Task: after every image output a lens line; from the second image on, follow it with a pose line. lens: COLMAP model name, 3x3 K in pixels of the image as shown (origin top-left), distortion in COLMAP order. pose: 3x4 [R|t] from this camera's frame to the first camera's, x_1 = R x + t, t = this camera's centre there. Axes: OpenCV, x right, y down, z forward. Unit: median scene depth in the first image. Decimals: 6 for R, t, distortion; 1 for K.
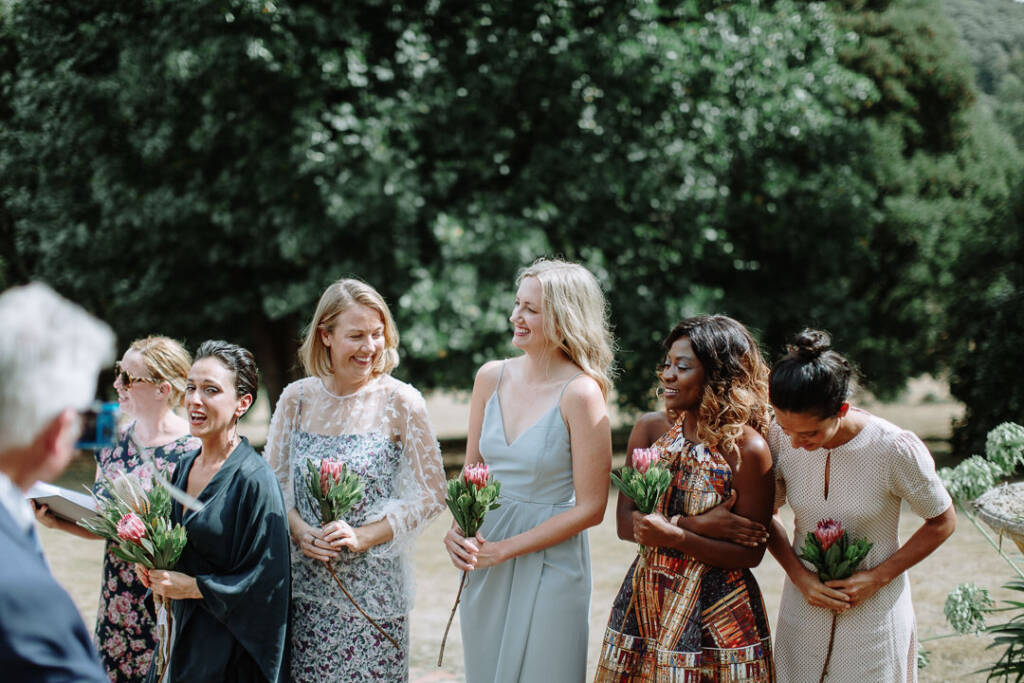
lens RADIAL K [[1388.9, 0, 507.6], [0, 1388.9, 347.0], [0, 0, 1]] dist [-0.082112, 0.000000]
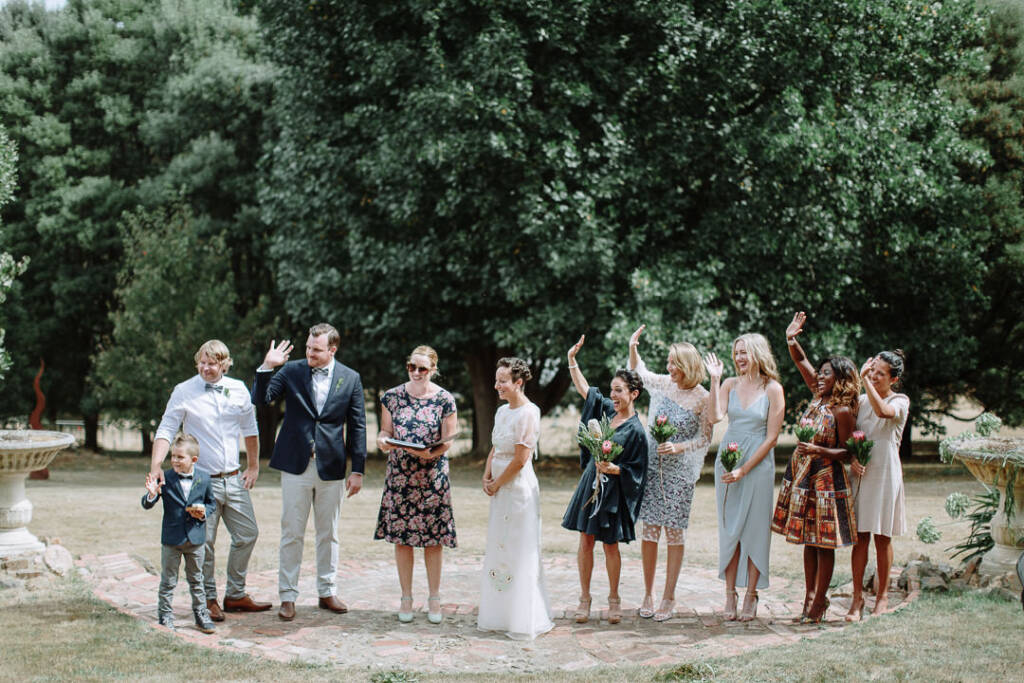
lens RADIAL K [[1388.9, 0, 507.5], [0, 1388.9, 337.3], [0, 0, 1]] dist [-0.082112, 0.000000]
pose [[0.994391, 0.004477, -0.105674, -0.027009], [-0.006877, 0.999726, -0.022356, -0.000867], [0.105545, 0.022957, 0.994149, -0.282277]]
